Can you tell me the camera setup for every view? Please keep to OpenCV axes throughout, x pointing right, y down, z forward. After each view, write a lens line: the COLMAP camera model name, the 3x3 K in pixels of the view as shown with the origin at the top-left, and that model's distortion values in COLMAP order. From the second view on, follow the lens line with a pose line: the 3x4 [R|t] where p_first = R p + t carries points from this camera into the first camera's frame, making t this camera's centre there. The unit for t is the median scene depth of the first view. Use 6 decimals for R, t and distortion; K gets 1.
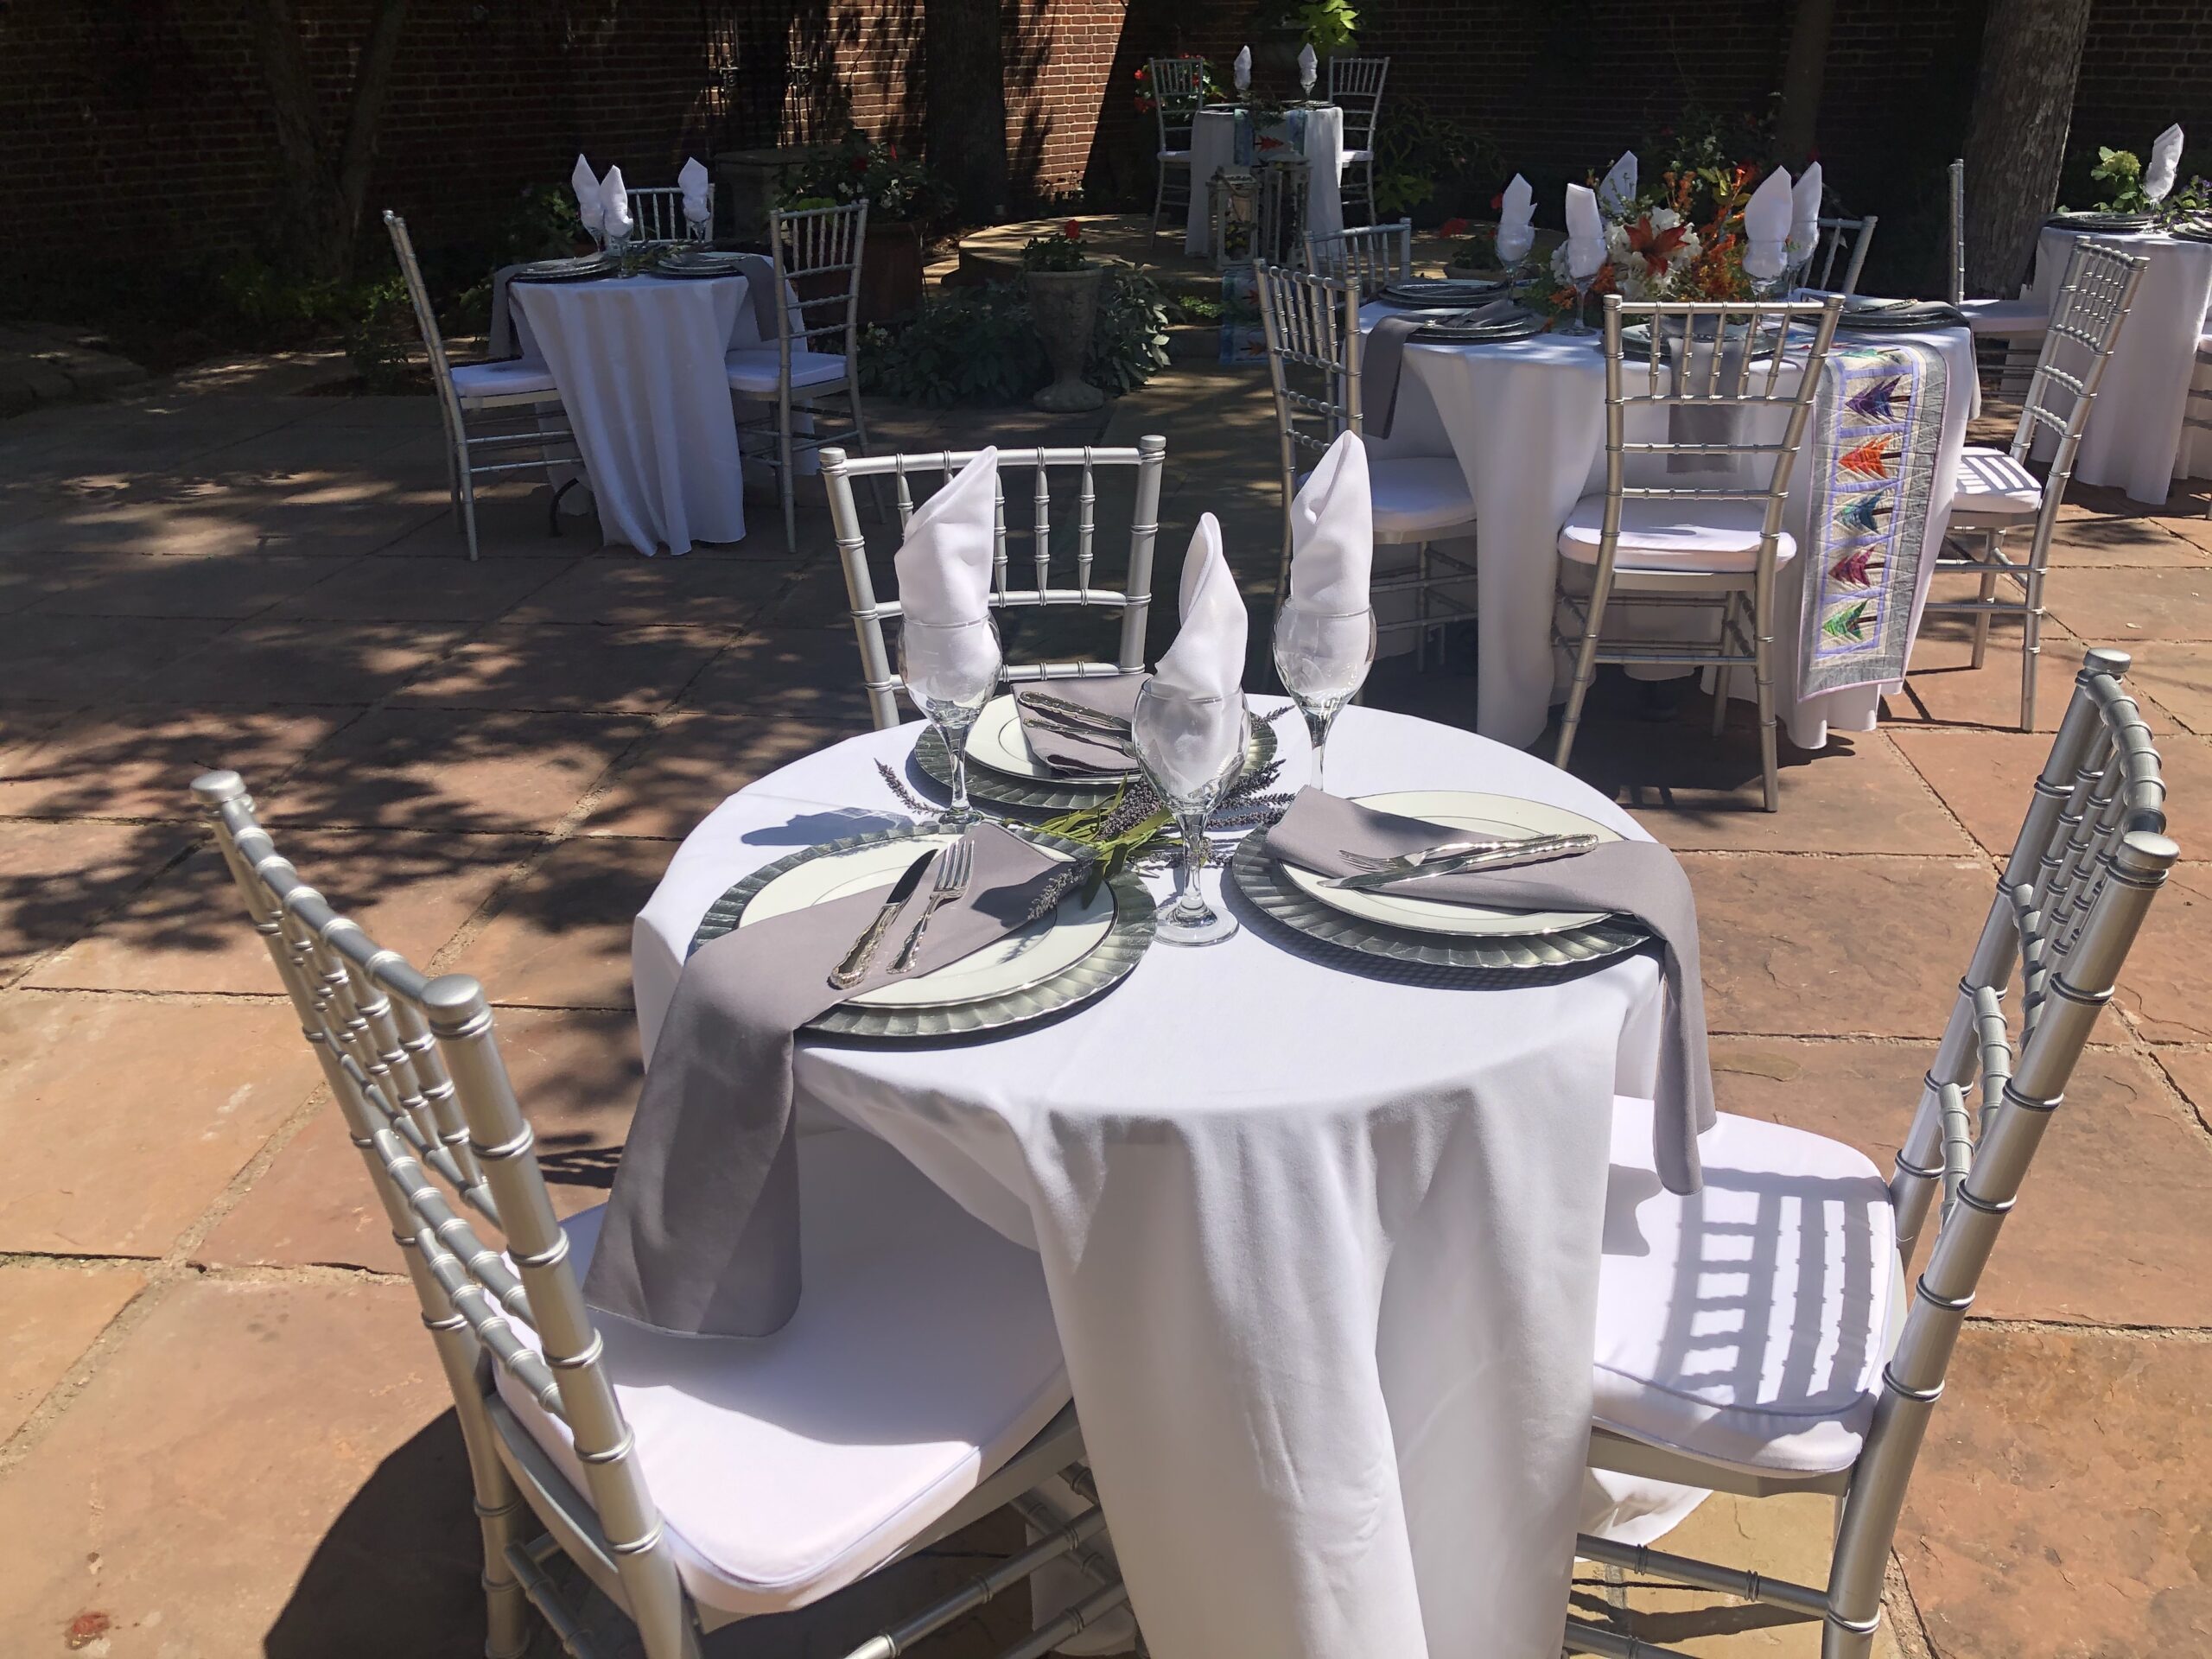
lens RADIAL K [[1820.1, 0, 1124.8], [0, 1820.1, 809.6], [0, 0, 1]] dist [0.039852, -0.064066]
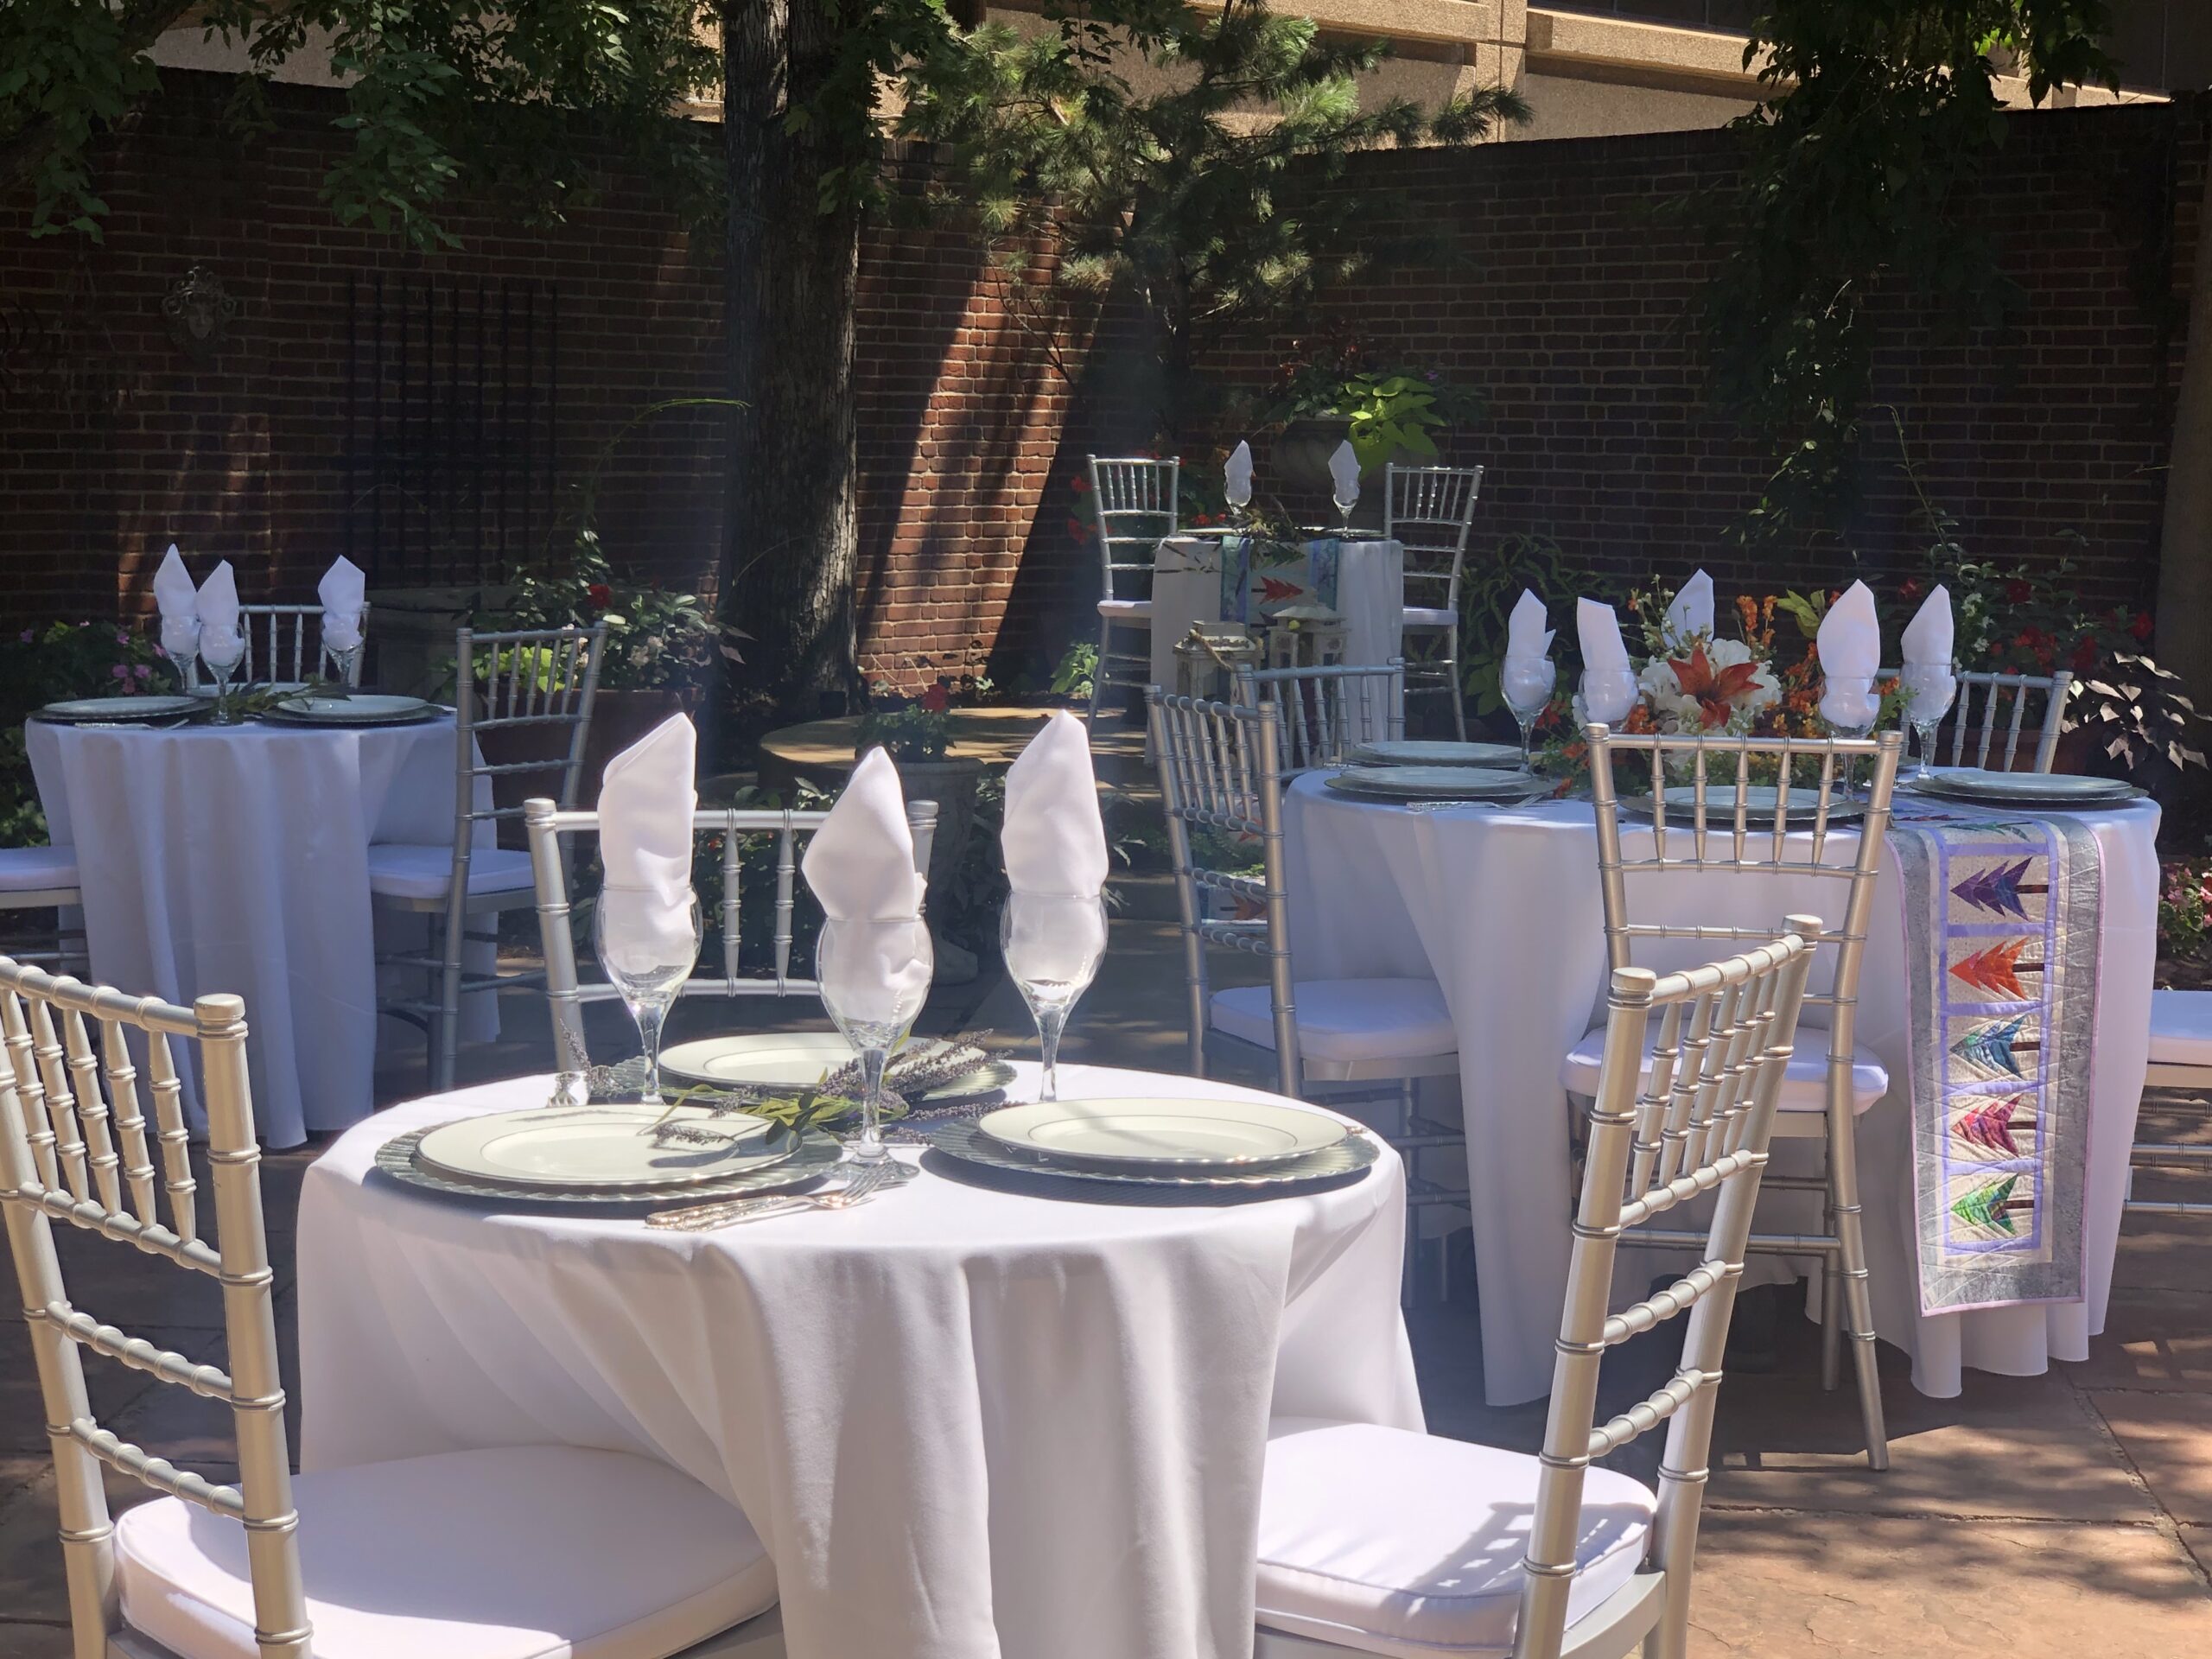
lens RADIAL K [[3648.7, 0, 1106.0], [0, 3648.7, 829.5], [0, 0, 1]] dist [0.058467, 0.112759]
pose [[0.999532, 0.030426, 0.003194, 0.037463], [-0.028183, 0.956382, -0.290755, 0.117855], [-0.011901, 0.290529, 0.956792, -0.243354]]
